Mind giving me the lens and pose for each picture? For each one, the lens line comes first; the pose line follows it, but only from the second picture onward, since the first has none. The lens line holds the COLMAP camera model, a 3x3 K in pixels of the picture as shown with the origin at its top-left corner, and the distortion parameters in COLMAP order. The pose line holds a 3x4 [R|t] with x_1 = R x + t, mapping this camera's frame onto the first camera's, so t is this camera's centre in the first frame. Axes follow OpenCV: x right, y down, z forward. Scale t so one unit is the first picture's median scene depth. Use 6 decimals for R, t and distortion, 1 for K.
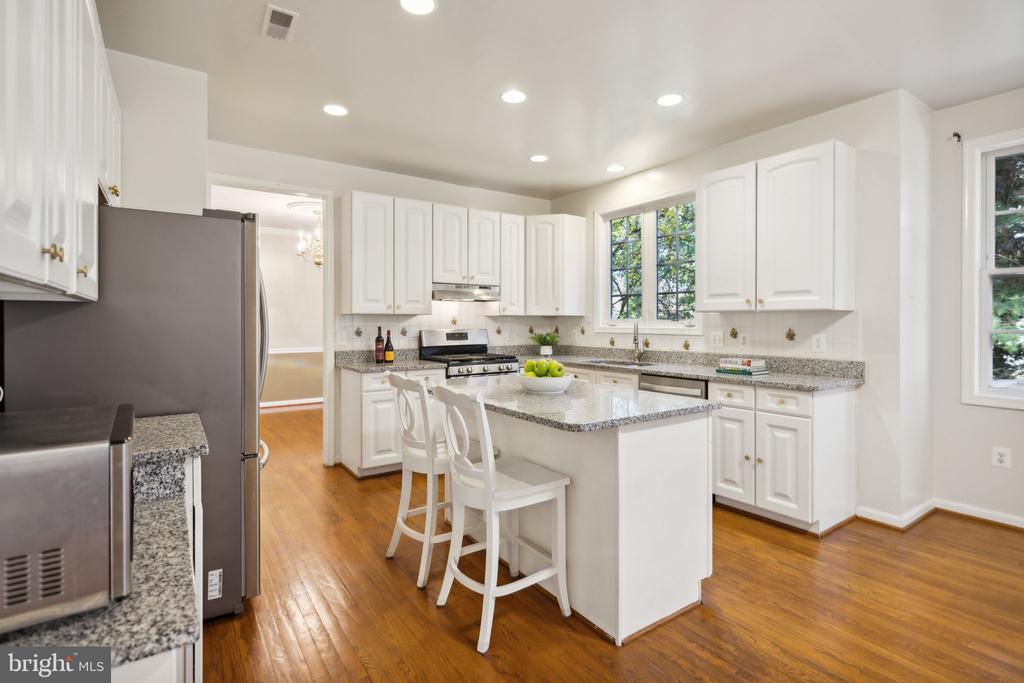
lens RADIAL K [[497.4, 0, 512.8], [0, 497.4, 325.0], [0, 0, 1]] dist [-0.006426, -0.000434]
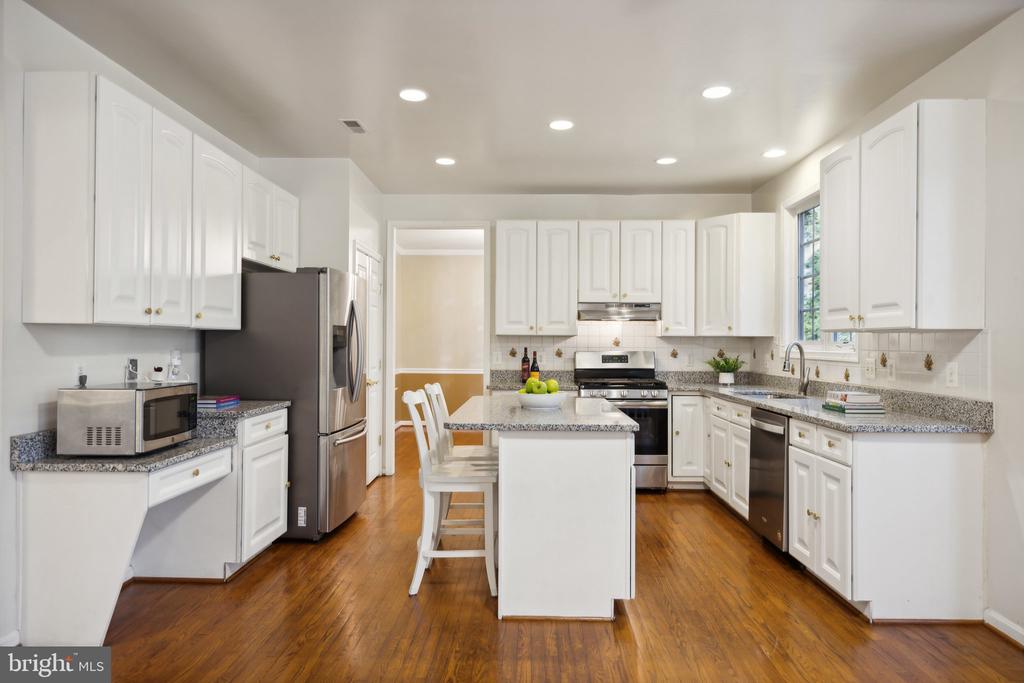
lens RADIAL K [[648.3, 0, 512.0], [0, 648.3, 341.5], [0, 0, 1]] dist [0.002109, -0.000139]
pose [[0.806058, 0.002627, -0.591831, 0.551730], [-0.008187, 0.999944, -0.006711, -0.000030], [0.591780, 0.010254, 0.806034, -0.109154]]
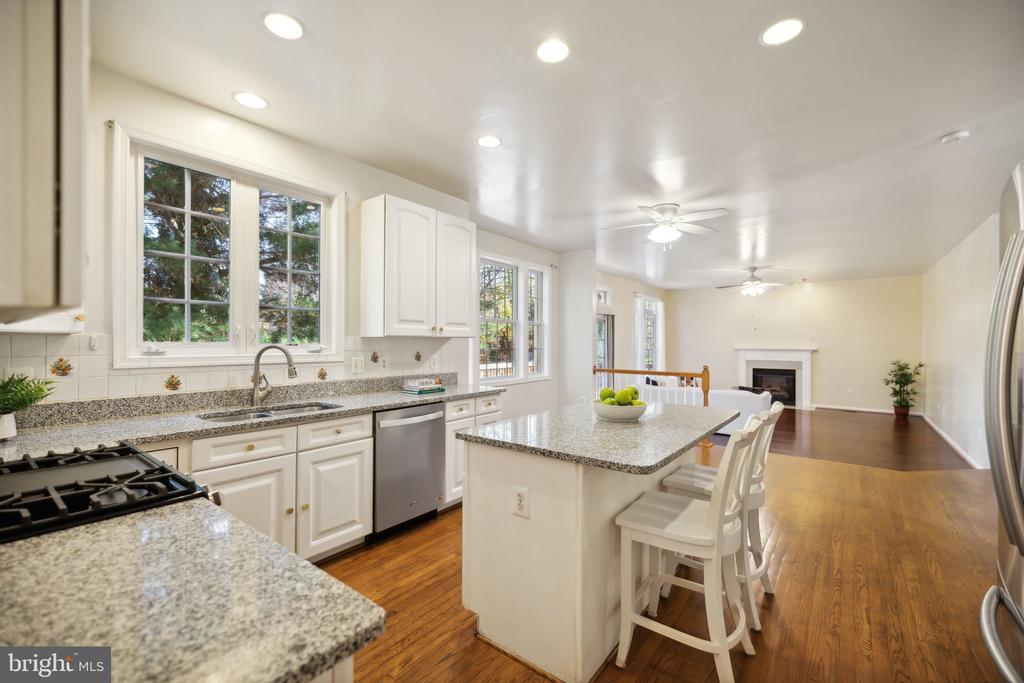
lens RADIAL K [[432.8, 0, 512.0], [0, 432.8, 341.5], [0, 0, 1]] dist [0.001323, 0.000187]
pose [[-0.299462, 0.000635, 0.954108, -0.461909], [0.002359, 0.999997, 0.000075, -0.014729], [-0.954105, 0.002273, -0.299462, 0.962156]]
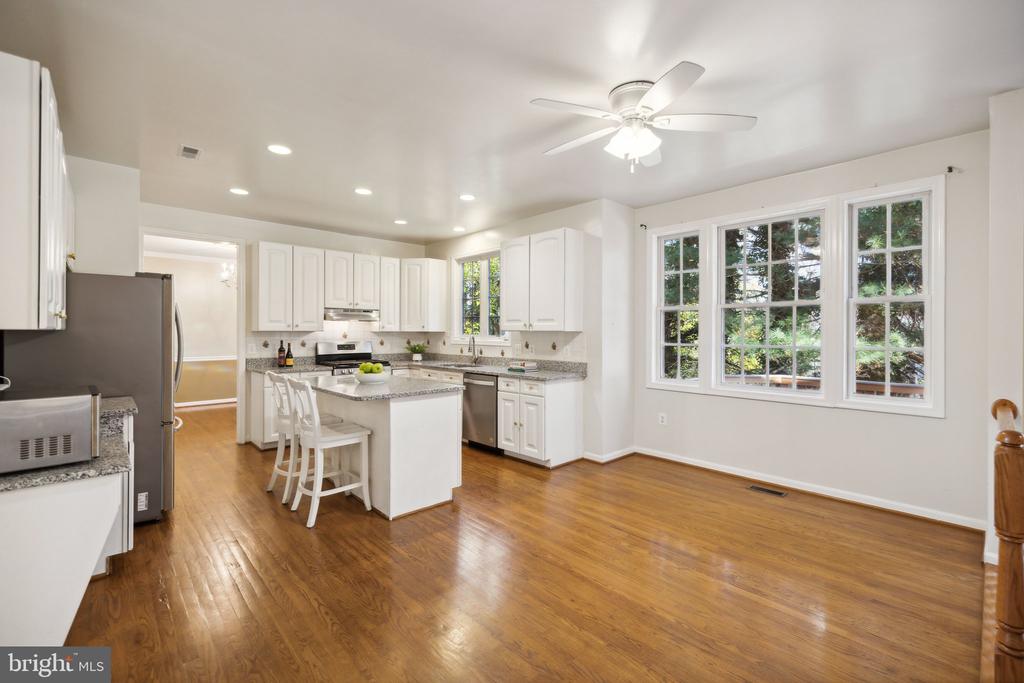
lens RADIAL K [[443.2, 0, 515.2], [0, 443.2, 333.5], [0, 0, 1]] dist [0.000615, -0.000321]
pose [[0.989307, 0.001815, 0.145836, 0.205223], [-0.001532, 0.999997, -0.002052, -0.015306], [-0.145839, 0.001807, 0.989307, -0.321487]]
